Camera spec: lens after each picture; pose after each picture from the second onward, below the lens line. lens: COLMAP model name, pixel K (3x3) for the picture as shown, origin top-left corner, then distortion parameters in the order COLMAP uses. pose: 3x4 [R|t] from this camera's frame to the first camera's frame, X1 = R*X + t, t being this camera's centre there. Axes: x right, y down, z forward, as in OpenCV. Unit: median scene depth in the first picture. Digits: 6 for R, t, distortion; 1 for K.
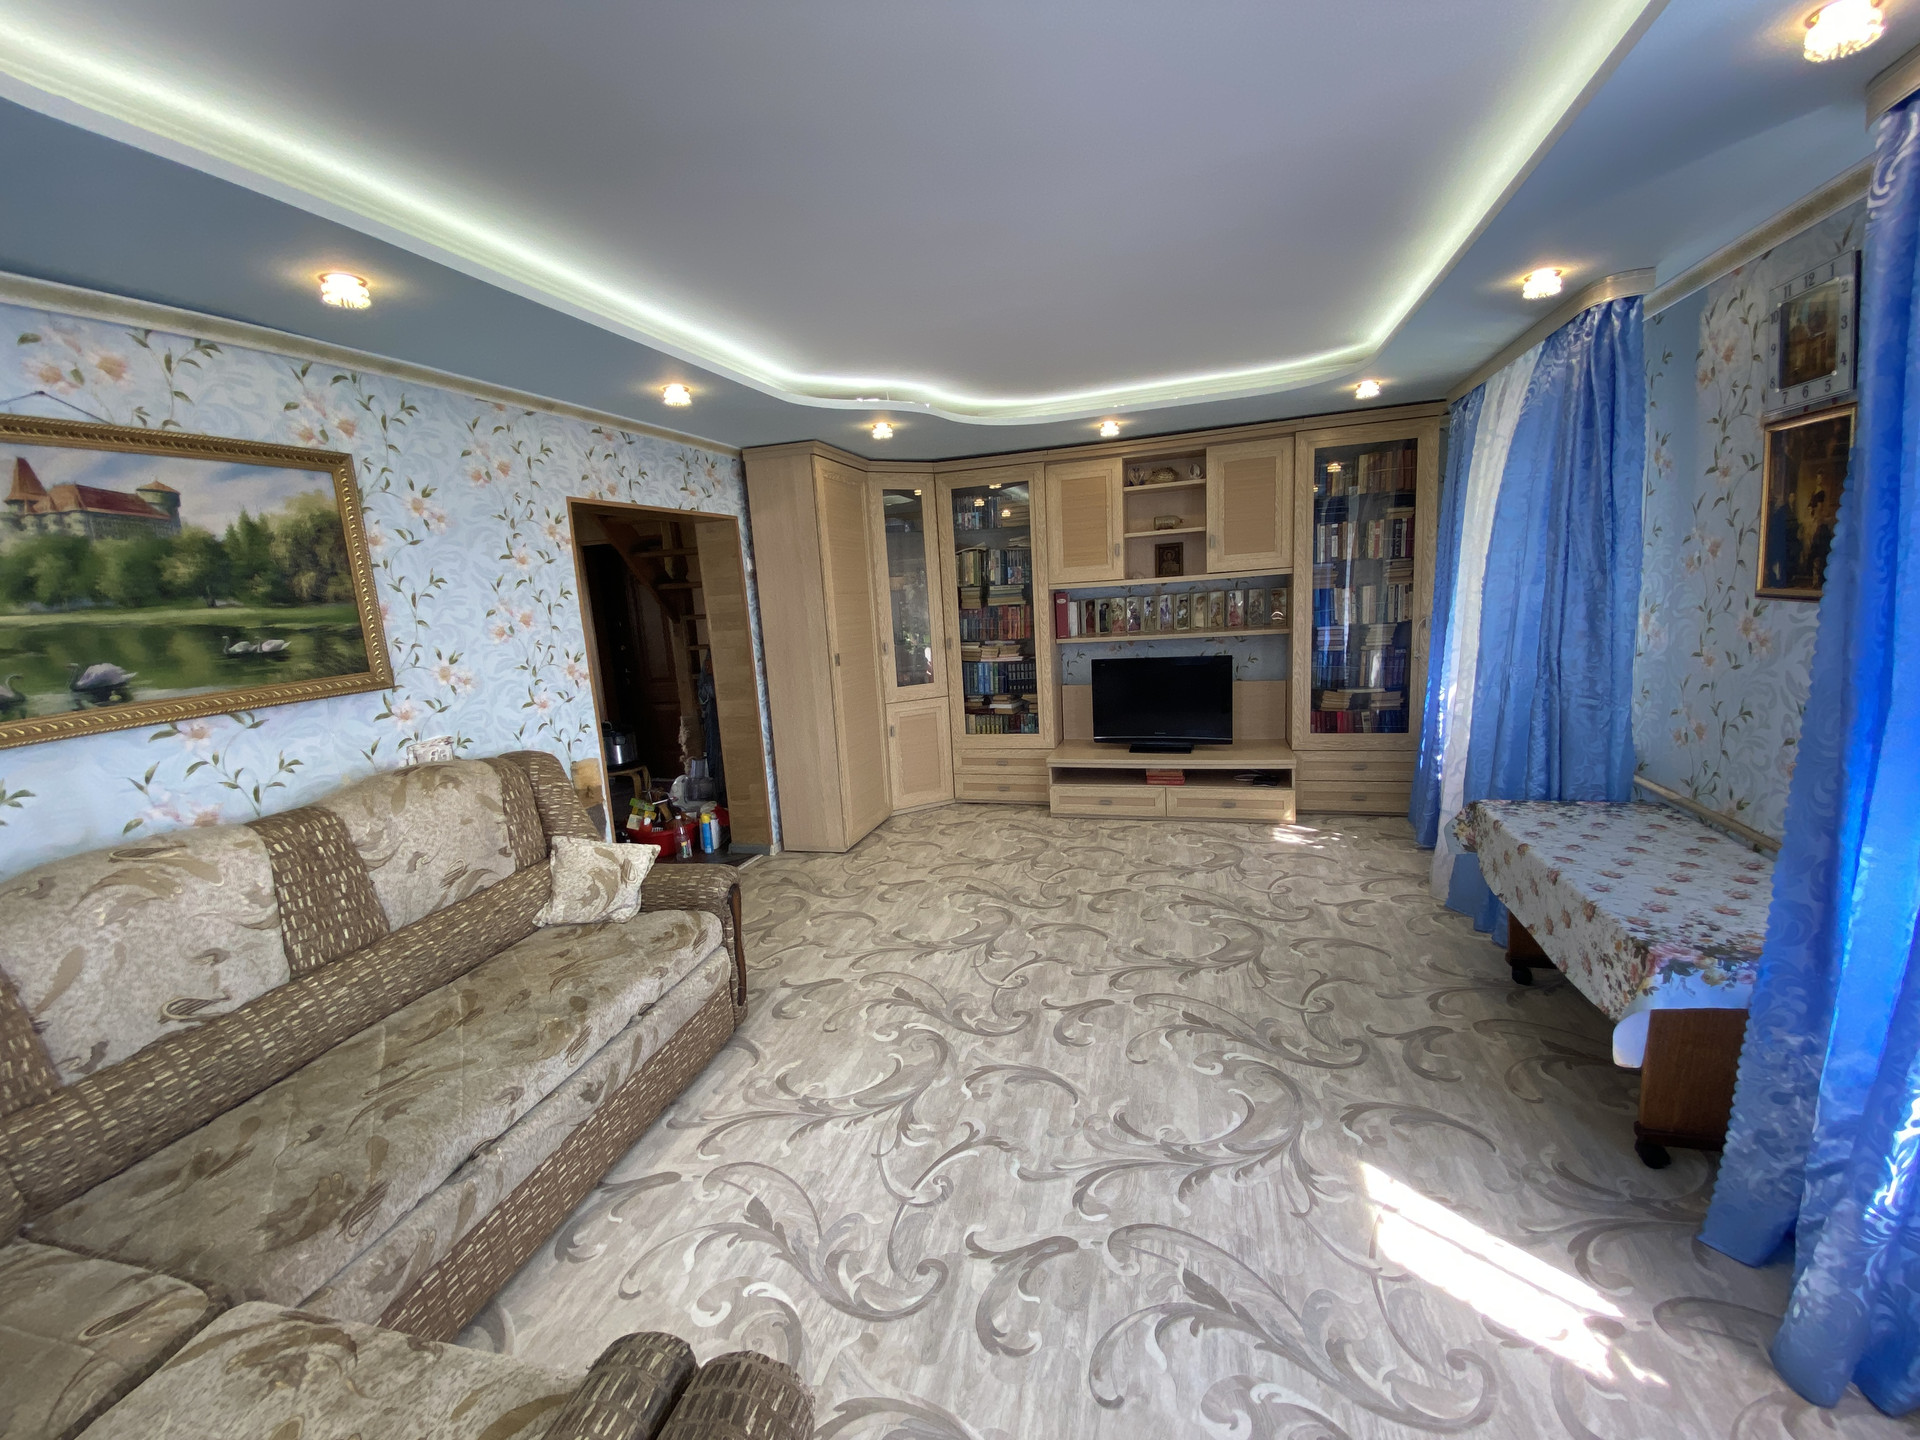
lens RADIAL K [[775.5, 0, 953.0], [0, 775.5, 721.4], [0, 0, 1]] dist [0.021273, -0.019661]
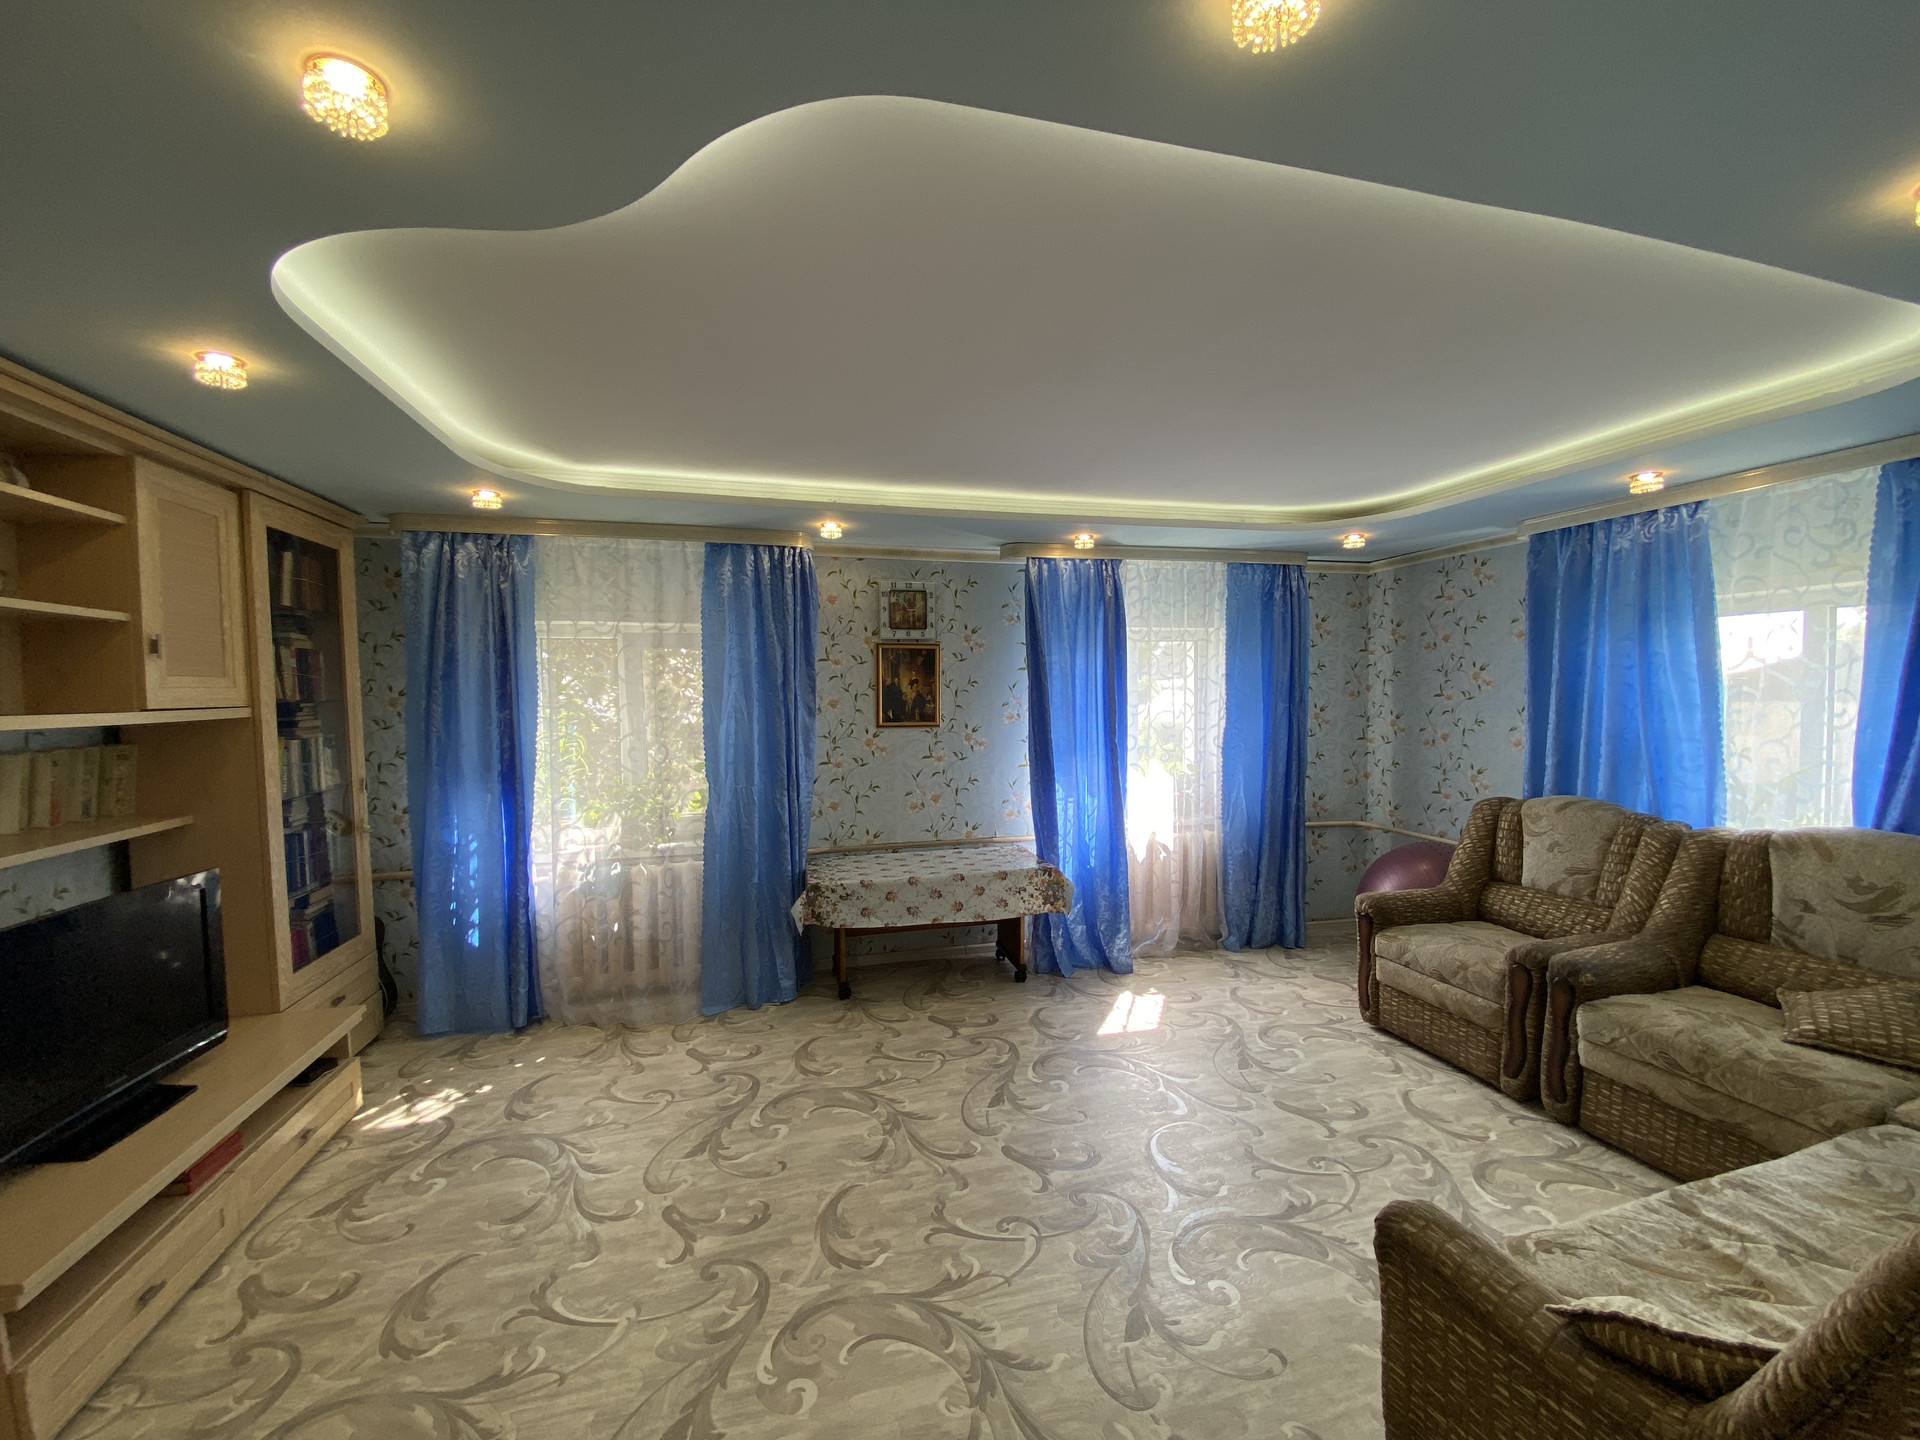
lens RADIAL K [[775.5, 0, 953.0], [0, 775.5, 721.4], [0, 0, 1]] dist [0.021273, -0.019661]
pose [[-0.518932, 0.032808, 0.854186, -0.539981], [0.182472, 0.980483, 0.073197, -0.205748], [-0.835113, 0.193849, -0.514790, 1.332365]]
